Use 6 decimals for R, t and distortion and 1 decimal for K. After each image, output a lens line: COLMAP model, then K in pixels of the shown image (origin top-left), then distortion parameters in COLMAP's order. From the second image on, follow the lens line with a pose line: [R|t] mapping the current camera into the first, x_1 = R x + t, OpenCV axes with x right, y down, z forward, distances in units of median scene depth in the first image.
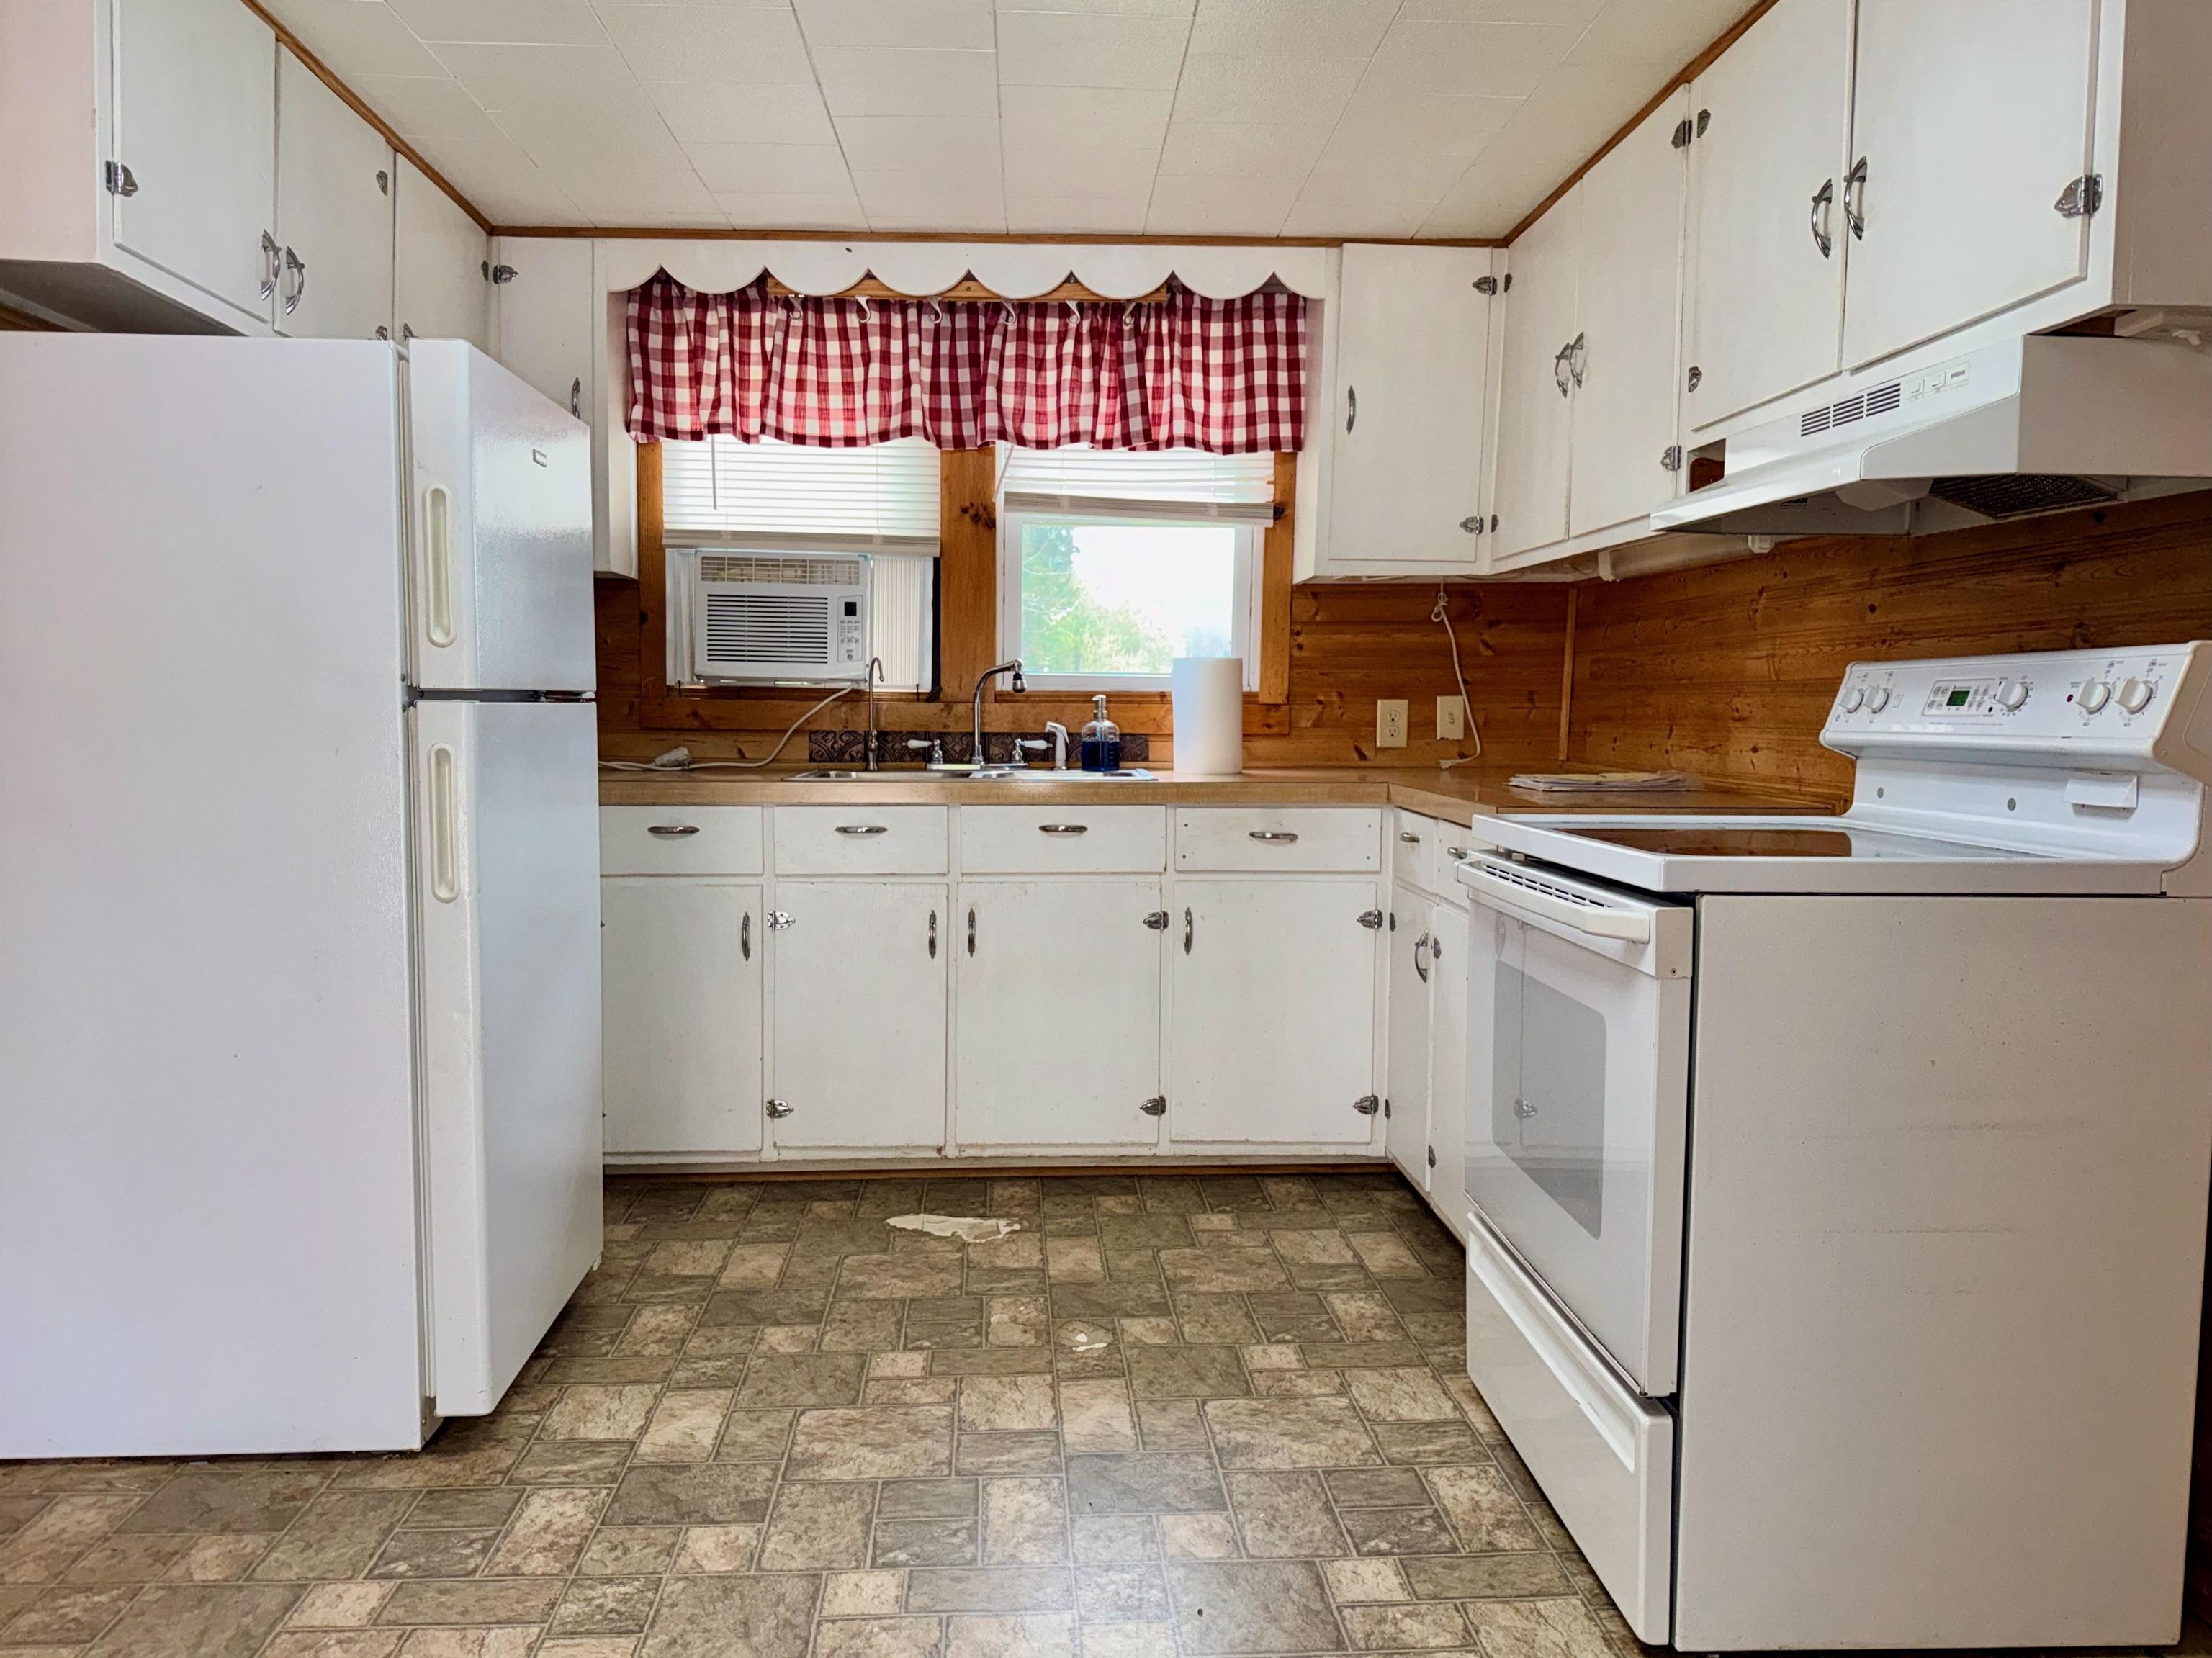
lens RADIAL K [[1616.6, 0, 1106.0], [0, 1616.6, 829.0], [0, 0, 1]] dist [0.186308, -0.312240]
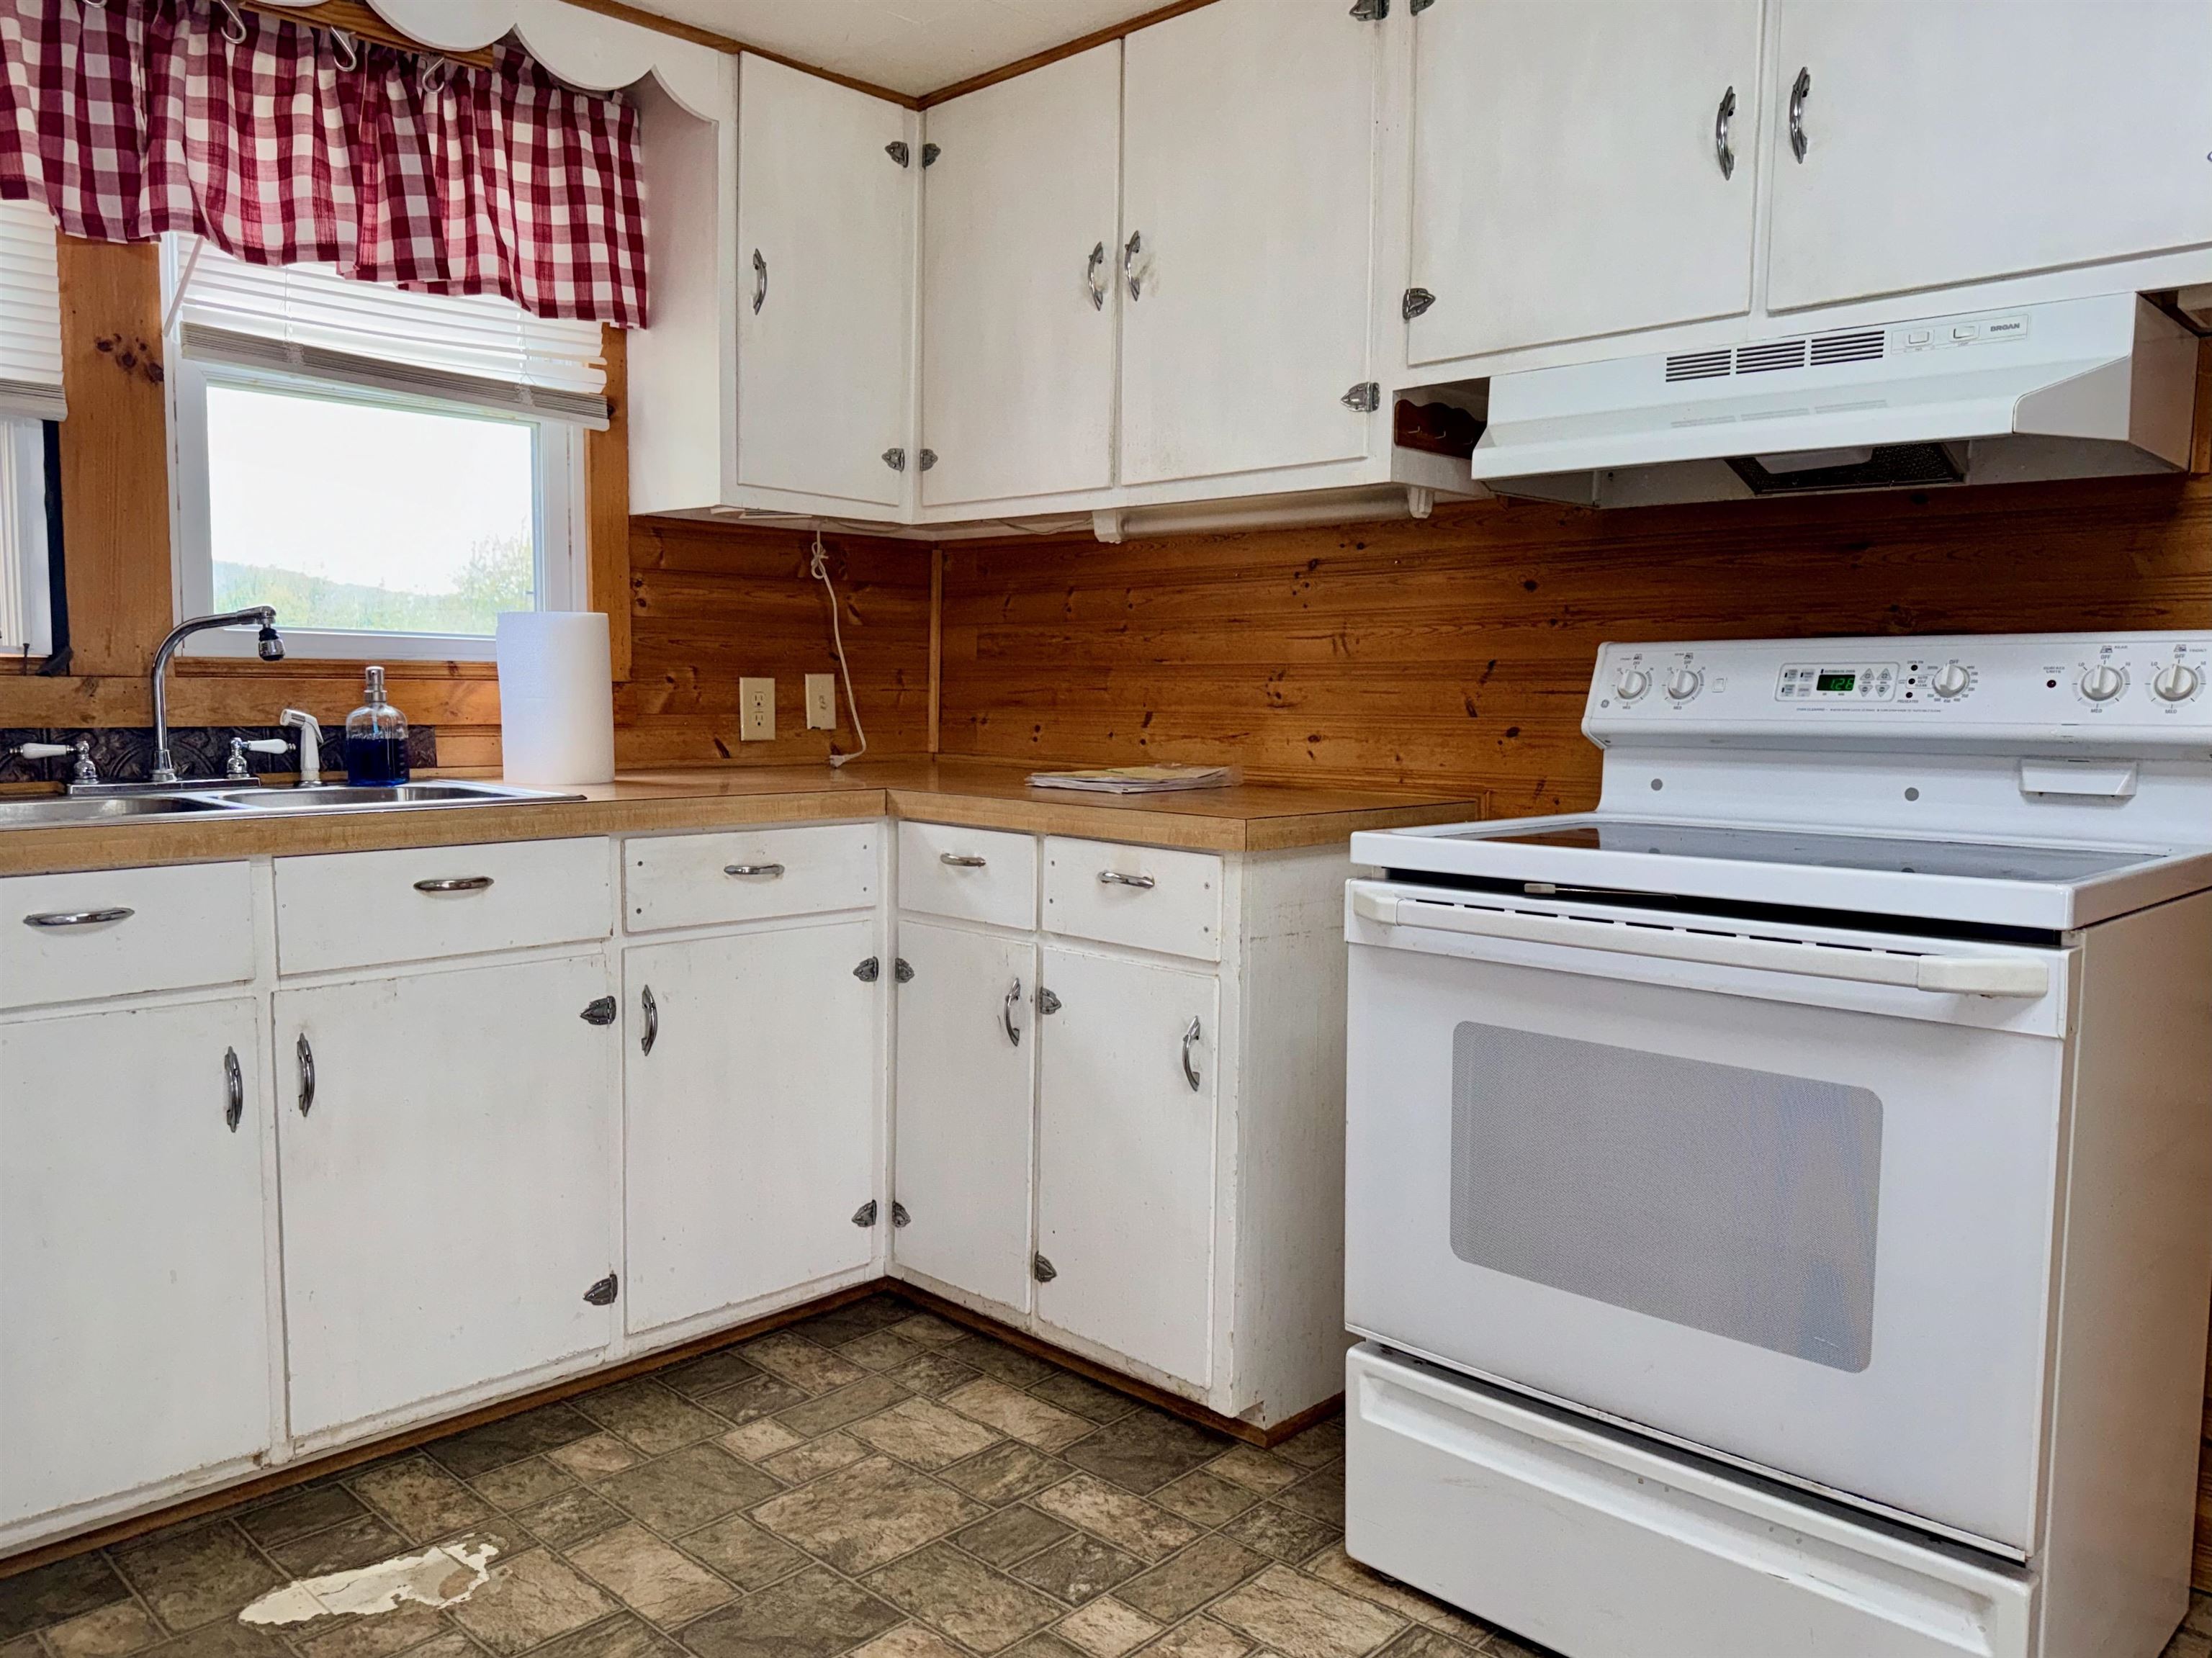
lens RADIAL K [[1649.8, 0, 1107.5], [0, 1649.8, 844.2], [0, 0, 1]] dist [0.080508, -0.101117]
pose [[0.736439, -0.062837, 0.673580, -0.245584], [0.048718, 0.998018, 0.039840, -0.025891], [-0.674748, 0.003476, 0.738040, 0.332464]]
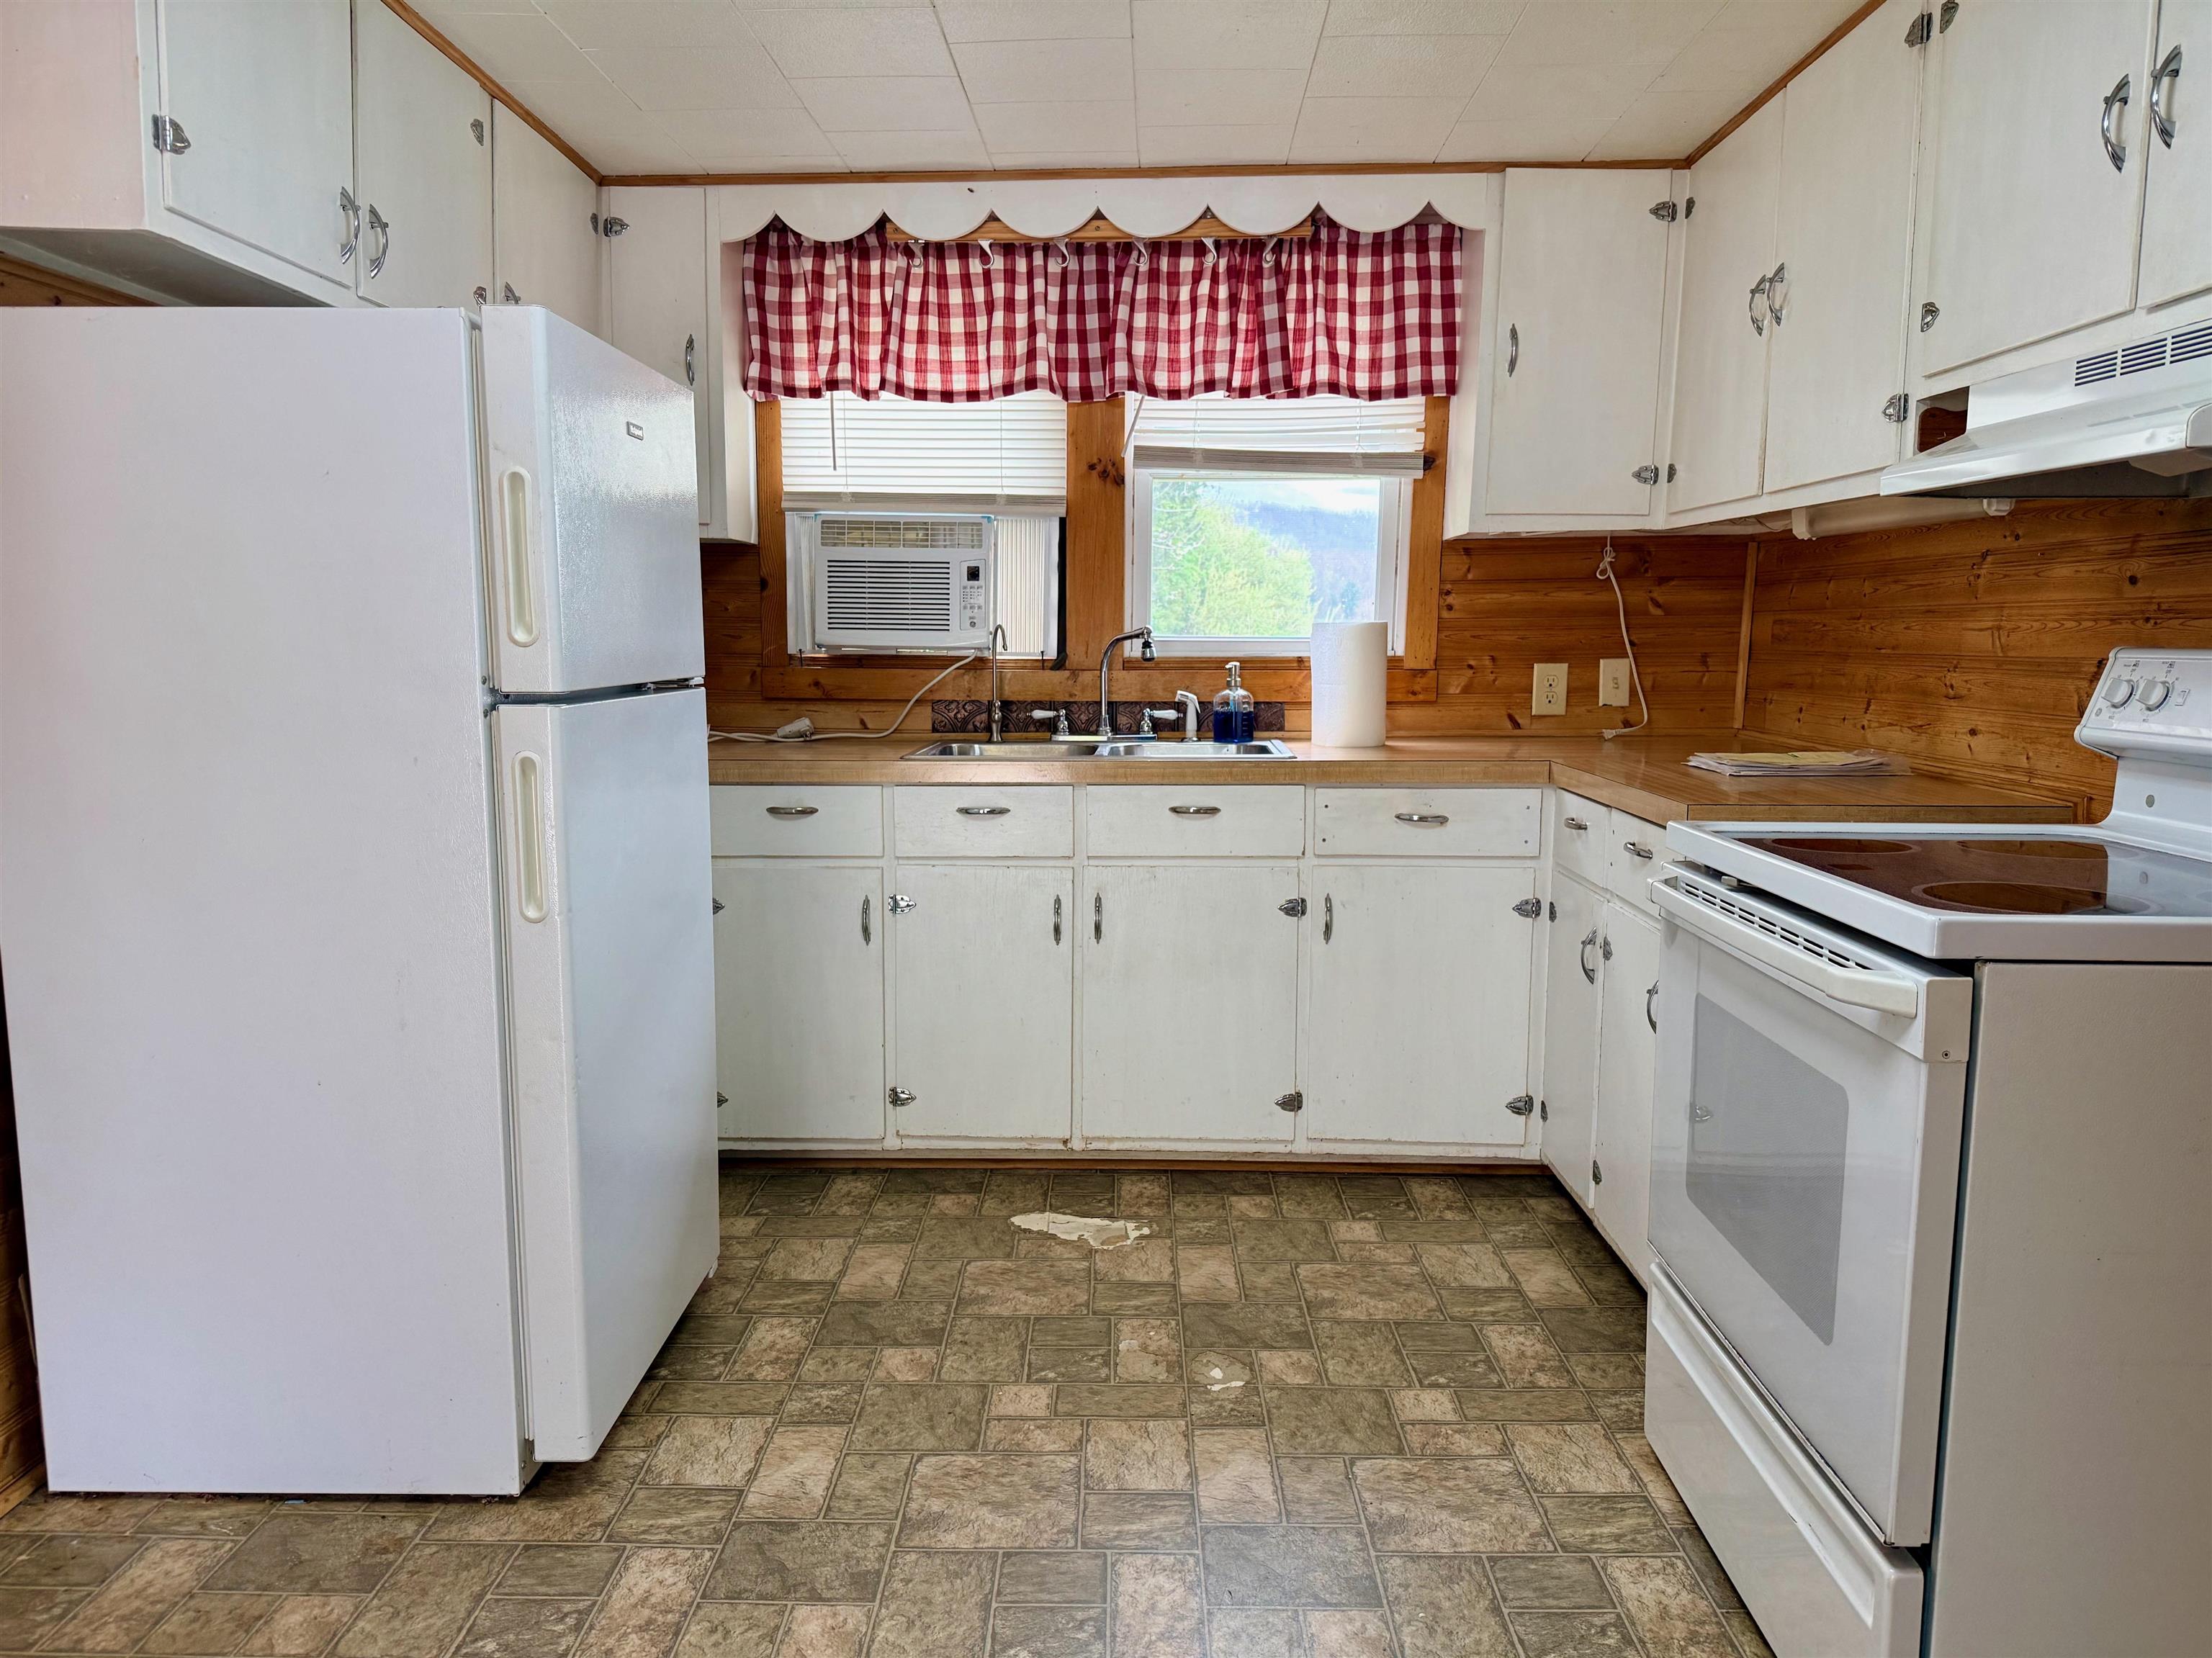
lens RADIAL K [[1561.4, 0, 1107.9], [0, 1561.4, 833.0], [0, 0, 1]] dist [0.164931, -0.268286]
pose [[0.996964, 0.004944, -0.077710, -0.005625], [-0.001066, 0.998755, 0.049867, -0.029265], [0.077860, -0.049633, 0.995728, 0.080879]]
